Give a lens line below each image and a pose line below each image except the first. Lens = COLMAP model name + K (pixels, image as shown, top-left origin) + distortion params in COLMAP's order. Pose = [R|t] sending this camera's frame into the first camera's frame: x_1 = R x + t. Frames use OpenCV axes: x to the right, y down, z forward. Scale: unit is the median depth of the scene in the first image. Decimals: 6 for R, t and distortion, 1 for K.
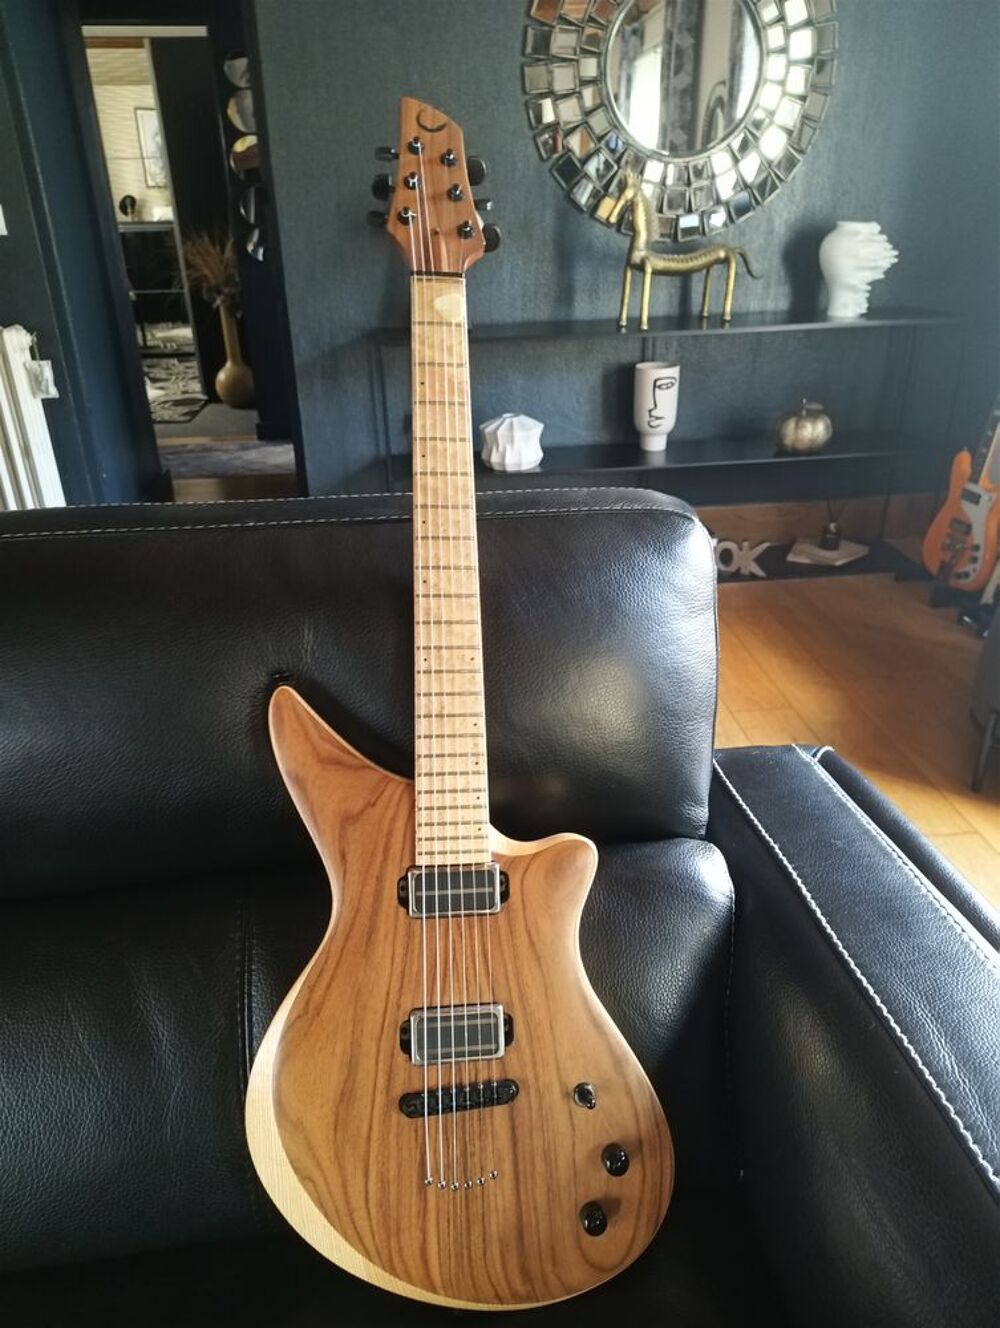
lens RADIAL K [[962.9, 0, 511.0], [0, 962.9, 662.4], [0, 0, 1]] dist [0.091885, -0.114750]
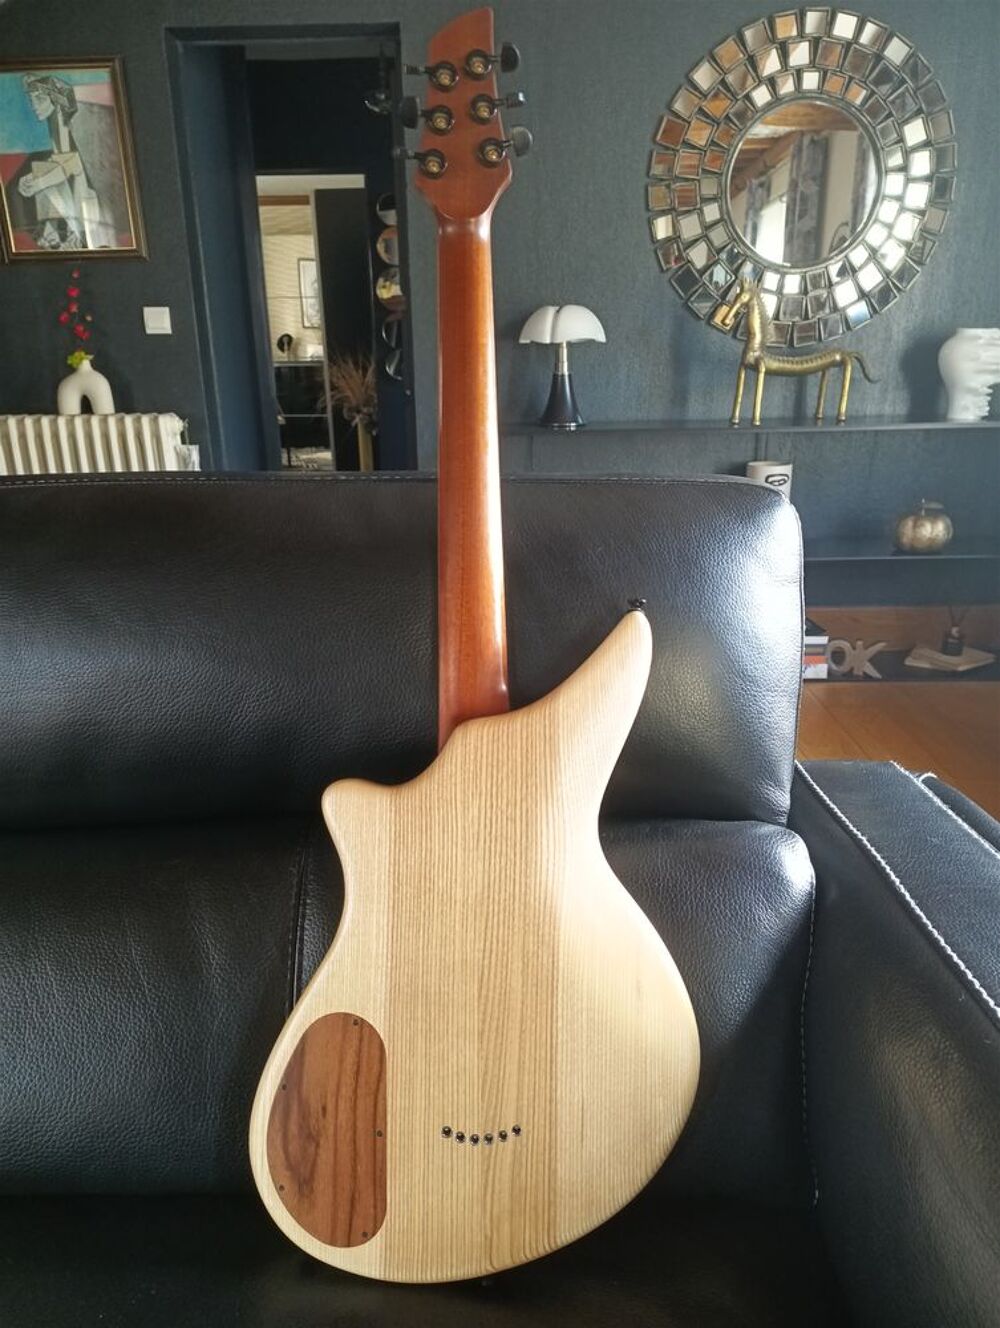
lens RADIAL K [[962.9, 0, 511.0], [0, 962.9, 662.4], [0, 0, 1]] dist [0.091885, -0.114750]
pose [[0.992181, 0.042238, -0.117447, 0.043906], [-0.057476, 0.989907, -0.129543, 0.183130], [0.110790, 0.135281, 0.984594, 0.019429]]
